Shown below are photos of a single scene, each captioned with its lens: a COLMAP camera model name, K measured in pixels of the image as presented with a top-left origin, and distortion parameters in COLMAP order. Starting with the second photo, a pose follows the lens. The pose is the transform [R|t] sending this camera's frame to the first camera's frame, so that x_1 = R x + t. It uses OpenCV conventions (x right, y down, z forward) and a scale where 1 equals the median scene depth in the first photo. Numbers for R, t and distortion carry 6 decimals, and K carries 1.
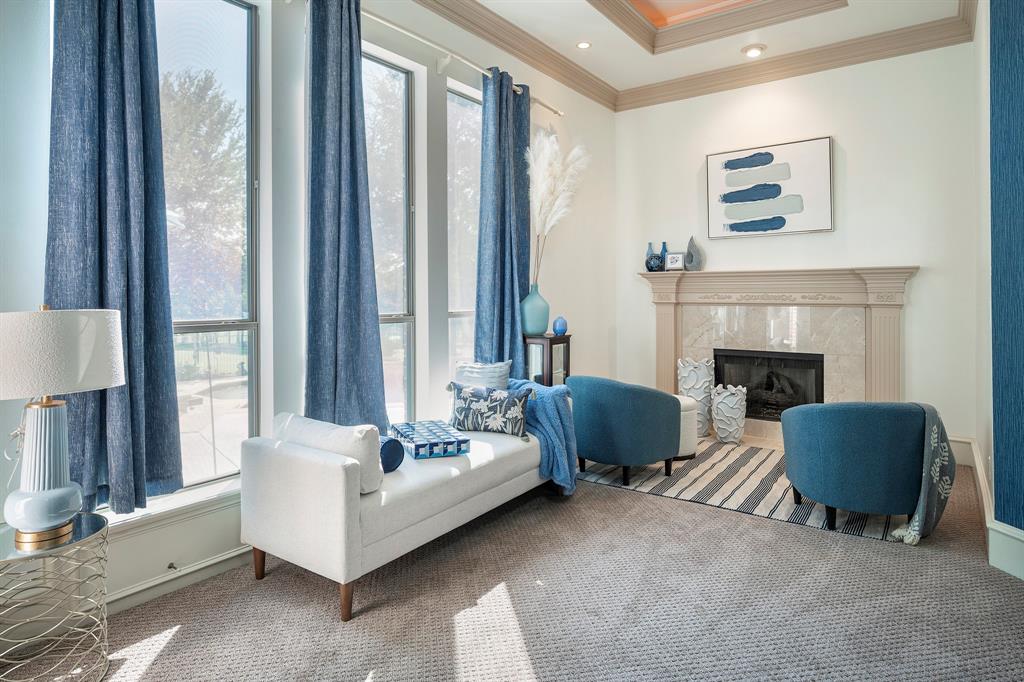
lens RADIAL K [[563.9, 0, 513.3], [0, 563.9, 296.8], [0, 0, 1]] dist [-0.000688, -0.000177]
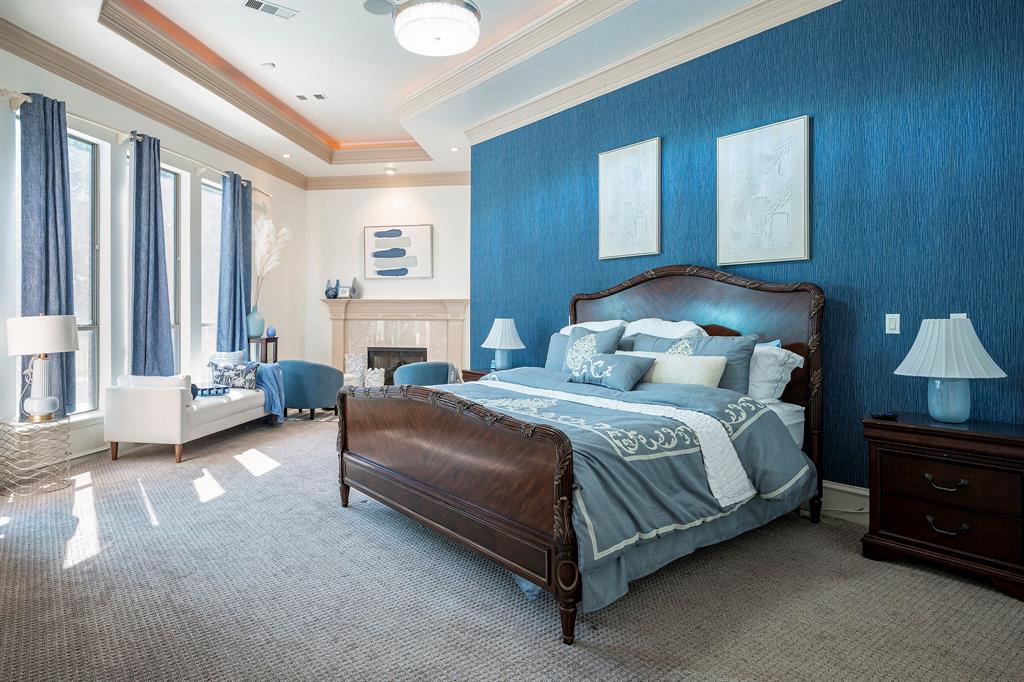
lens RADIAL K [[572.1, 0, 476.1], [0, 572.1, 314.1], [0, 0, 1]] dist [-0.000715, -0.000016]
pose [[0.887545, 0.007802, 0.460656, -0.163370], [-0.004281, 0.999953, -0.008689, 0.013143], [-0.460702, 0.005740, 0.887536, -0.786473]]
